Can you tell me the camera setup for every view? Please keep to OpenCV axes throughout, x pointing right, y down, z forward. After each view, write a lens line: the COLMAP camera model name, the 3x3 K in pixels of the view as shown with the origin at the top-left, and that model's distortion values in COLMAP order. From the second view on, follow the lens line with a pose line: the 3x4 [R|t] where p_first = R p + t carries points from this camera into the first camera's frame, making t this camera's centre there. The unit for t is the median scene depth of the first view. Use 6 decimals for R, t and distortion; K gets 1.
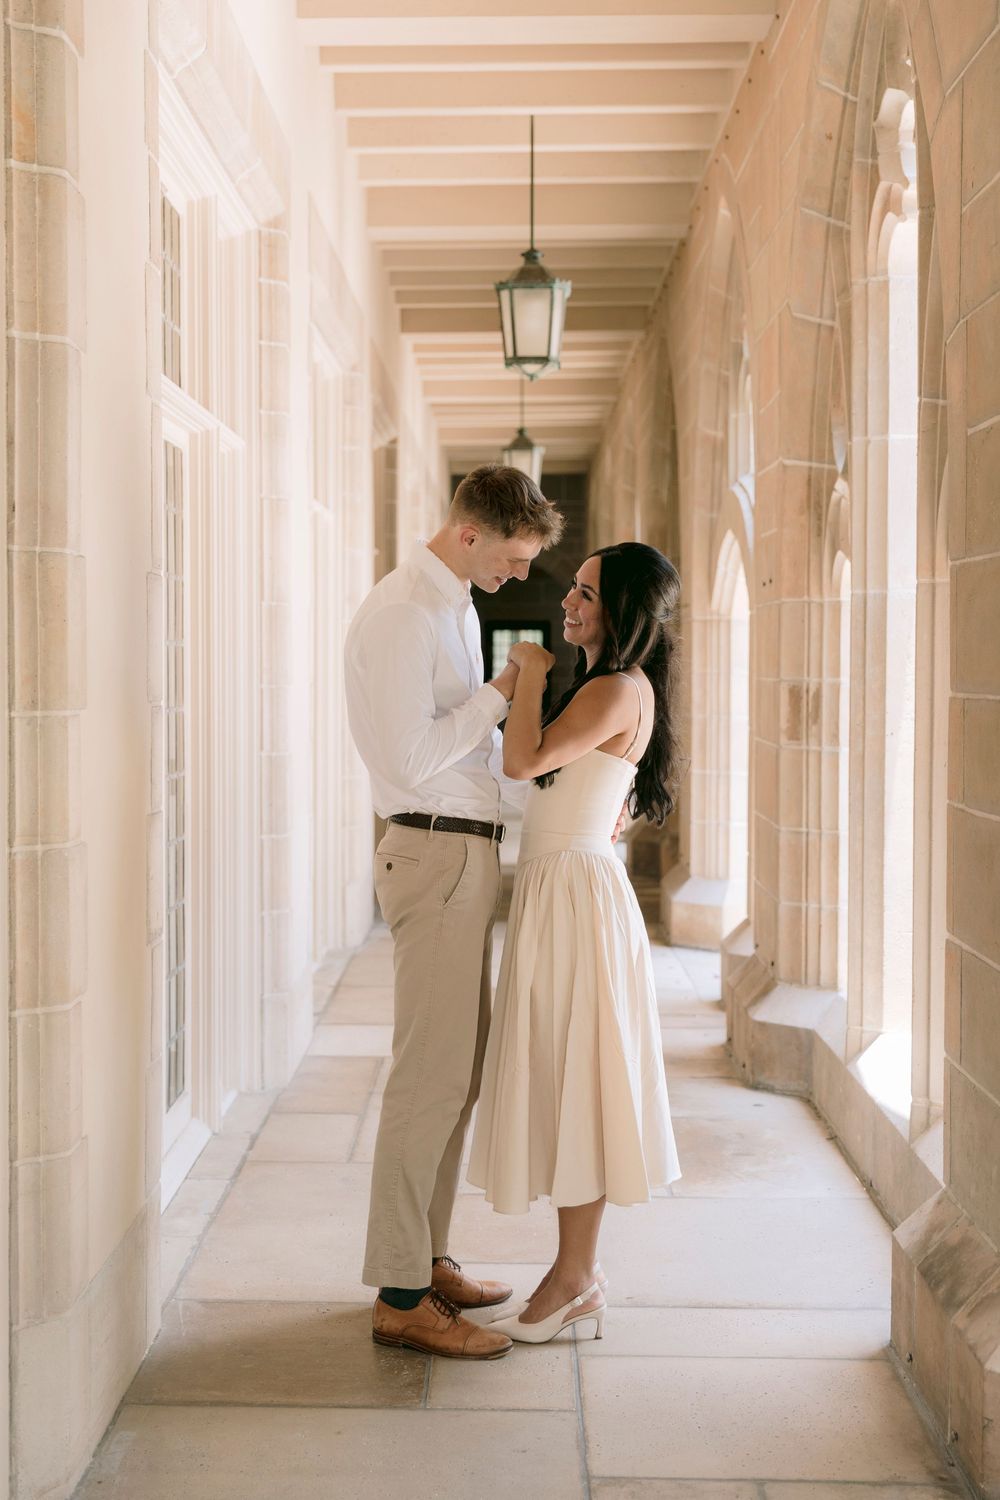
lens RADIAL K [[1926.9, 0, 500.0], [0, 1926.9, 750.0], [0, 0, 1]] dist [0.024593, 0.004178]
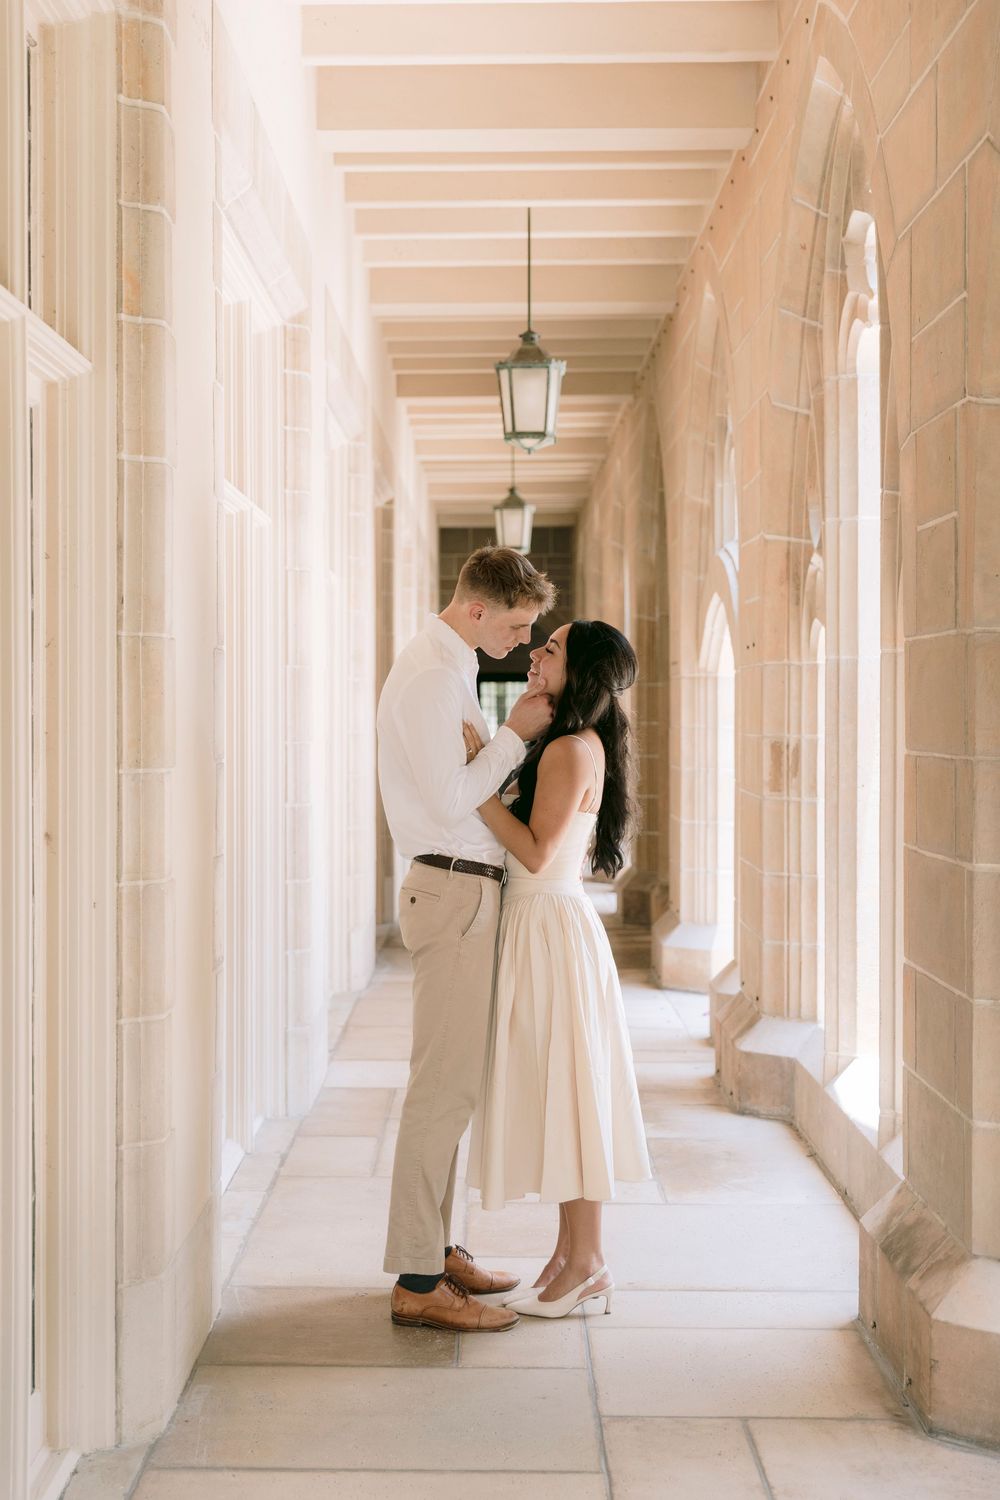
lens RADIAL K [[2130.2, 0, 500.0], [0, 2130.2, 750.0], [0, 0, 1]] dist [0.007872, 0.035475]
pose [[0.999859, -0.001790, 0.016699, -0.024786], [0.002204, 0.999690, -0.024802, 0.000963], [-0.016650, 0.024835, 0.999553, -0.213813]]
